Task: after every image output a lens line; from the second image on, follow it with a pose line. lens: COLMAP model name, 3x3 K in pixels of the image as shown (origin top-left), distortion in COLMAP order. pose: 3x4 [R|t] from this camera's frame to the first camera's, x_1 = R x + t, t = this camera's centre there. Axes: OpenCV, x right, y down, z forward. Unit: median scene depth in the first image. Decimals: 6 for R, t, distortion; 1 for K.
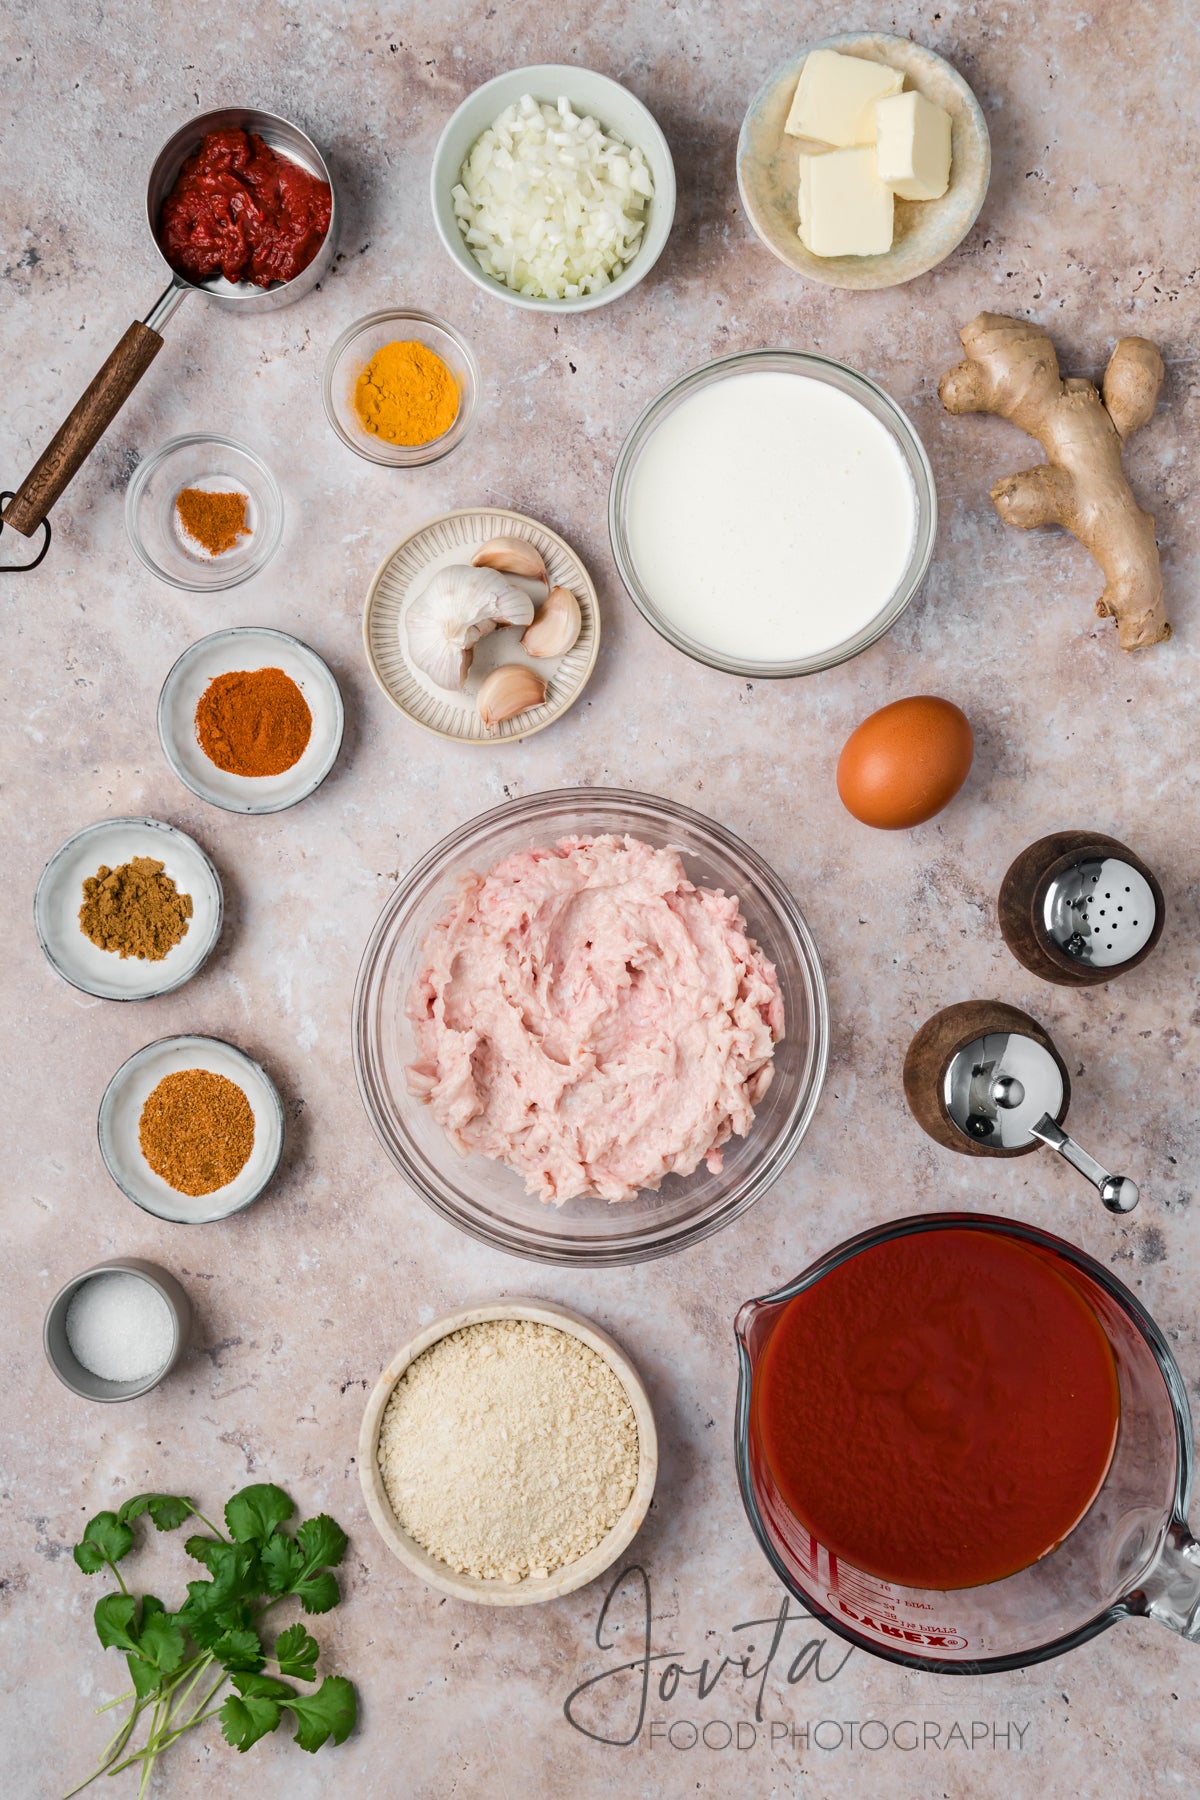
lens RADIAL K [[7613.8, 0, 610.2], [0, 7613.8, 898.7], [0, 0, 1]] dist [0.054554, 0.000000]
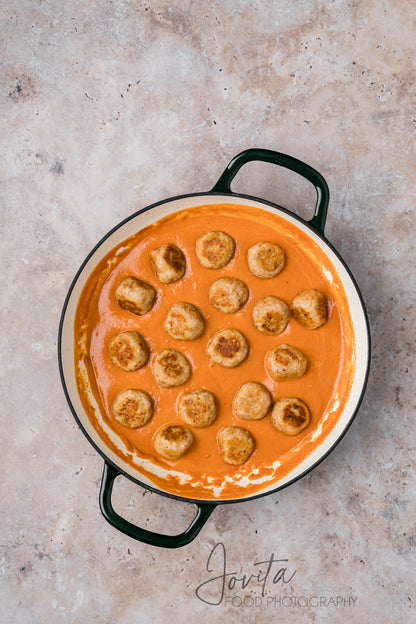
lens RADIAL K [[2639.5, 0, 205.6], [0, 2639.5, 311.1], [0, 0, 1]] dist [0.054554, 0.000000]
pose [[0.999446, -0.032102, -0.008762, -0.002132], [0.032077, 0.999481, -0.002961, 0.001445], [0.008852, 0.002678, 0.999957, 0.041023]]
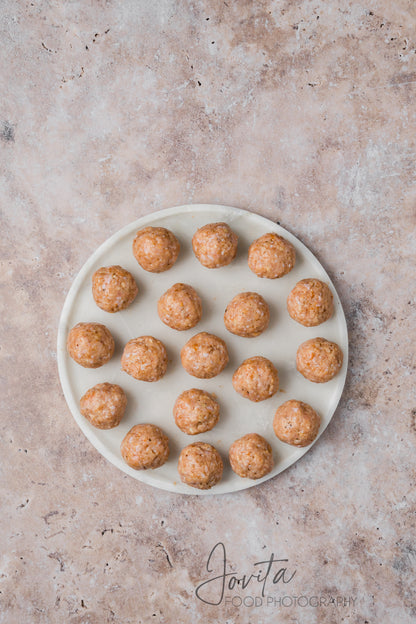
lens RADIAL K [[2639.5, 0, 211.4], [0, 2639.5, 315.2], [0, 0, 1]] dist [0.054554, 0.000000]
pose [[0.999955, -0.009441, 0.000723, -0.002589], [0.009441, 0.999955, -0.000036, -0.000404], [-0.000722, 0.000043, 1.000000, 0.211076]]
